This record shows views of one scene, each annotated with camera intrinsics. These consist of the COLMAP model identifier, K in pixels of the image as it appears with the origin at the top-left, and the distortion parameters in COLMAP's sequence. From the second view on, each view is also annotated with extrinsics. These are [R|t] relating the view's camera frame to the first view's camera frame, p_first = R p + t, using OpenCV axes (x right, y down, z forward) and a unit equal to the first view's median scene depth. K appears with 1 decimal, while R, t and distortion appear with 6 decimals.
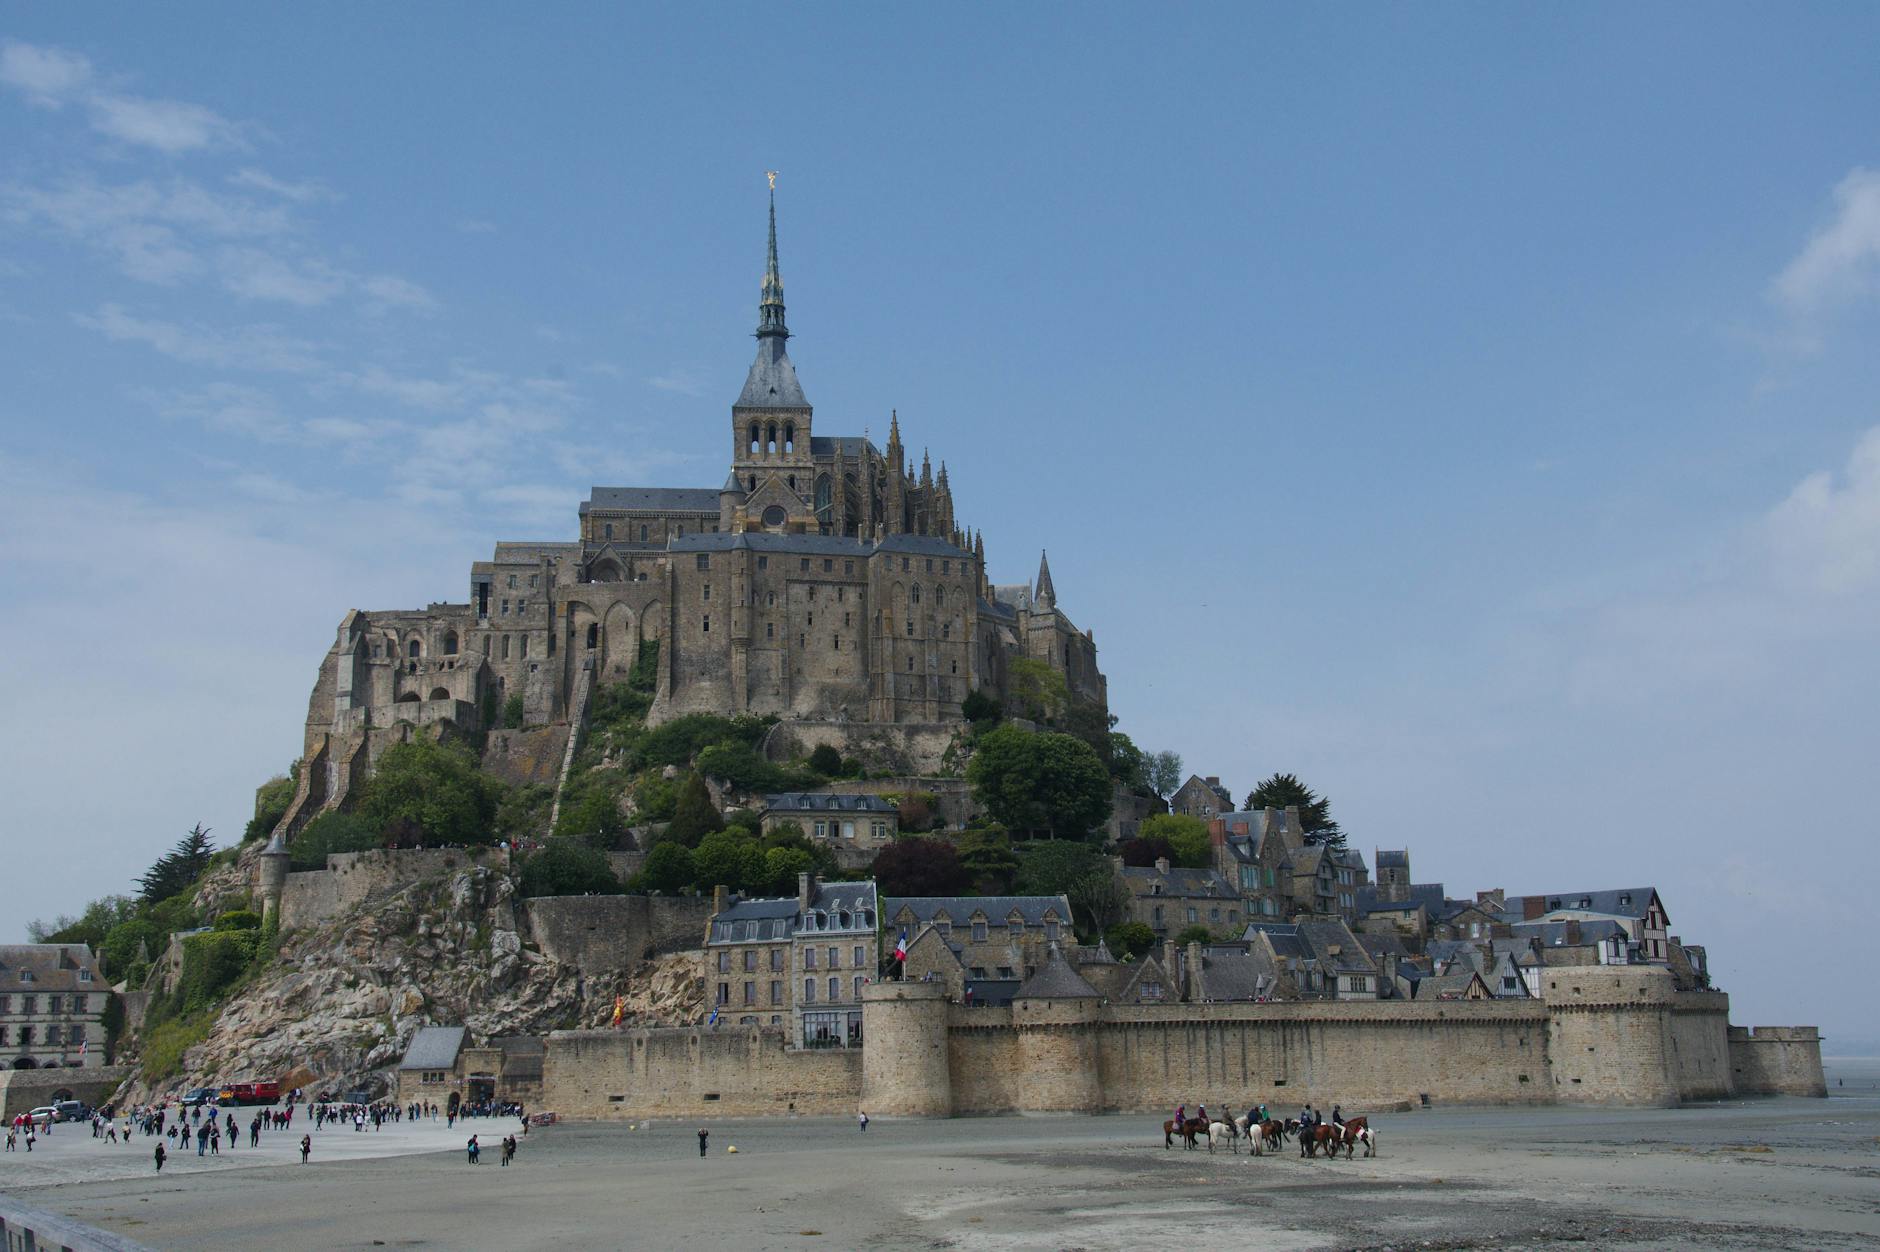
lens RADIAL K [[2142.0, 0, 940.0], [0, 2142.0, 626.0], [0, 0, 1]] dist [-0.013135, 0.239510]
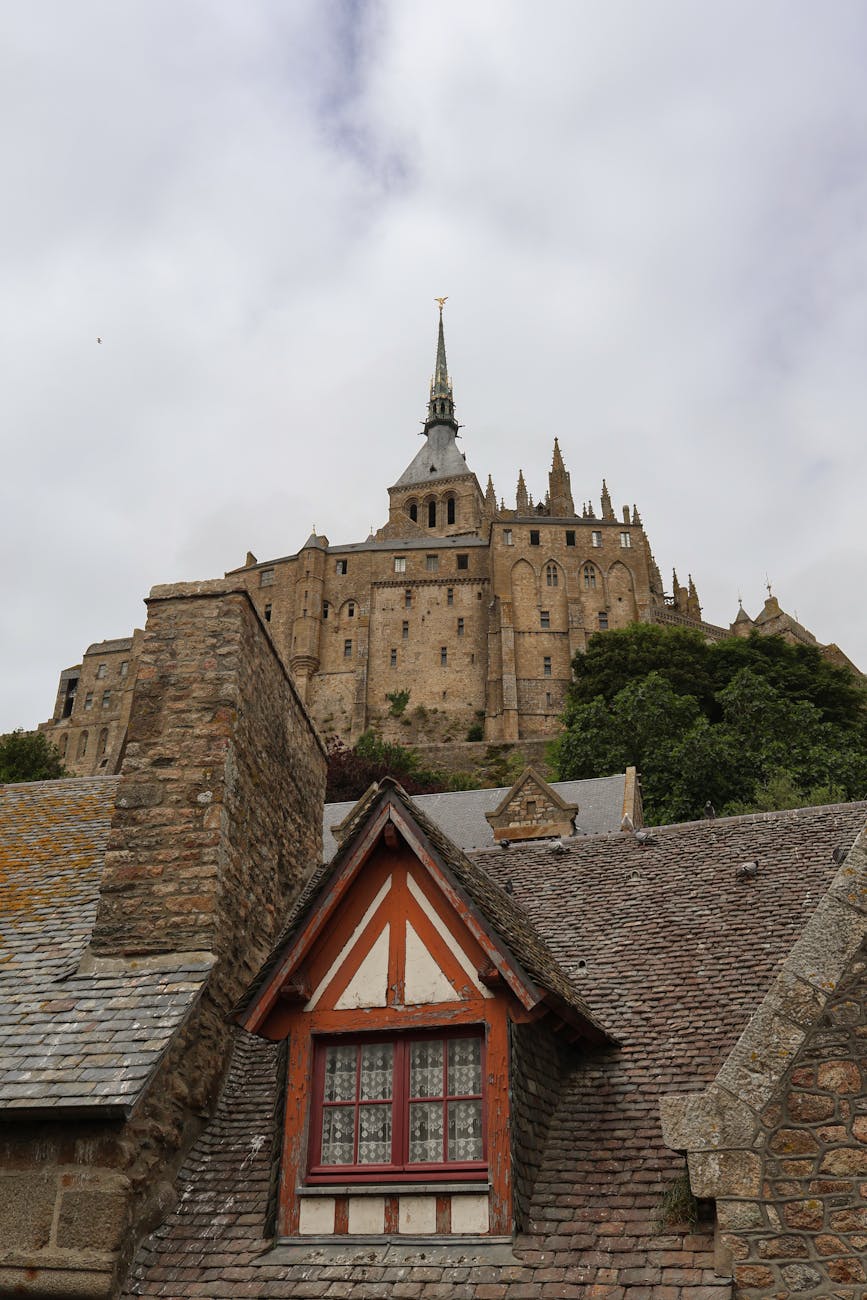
lens RADIAL K [[1059.5, 0, 468.5], [0, 1059.5, 673.9], [0, 0, 1]] dist [-0.001658, -0.001491]
pose [[0.943321, -0.148903, -0.296604, 0.065862], [0.055830, 0.952162, -0.300450, 0.129059], [0.327153, 0.266862, 0.906508, 0.781869]]
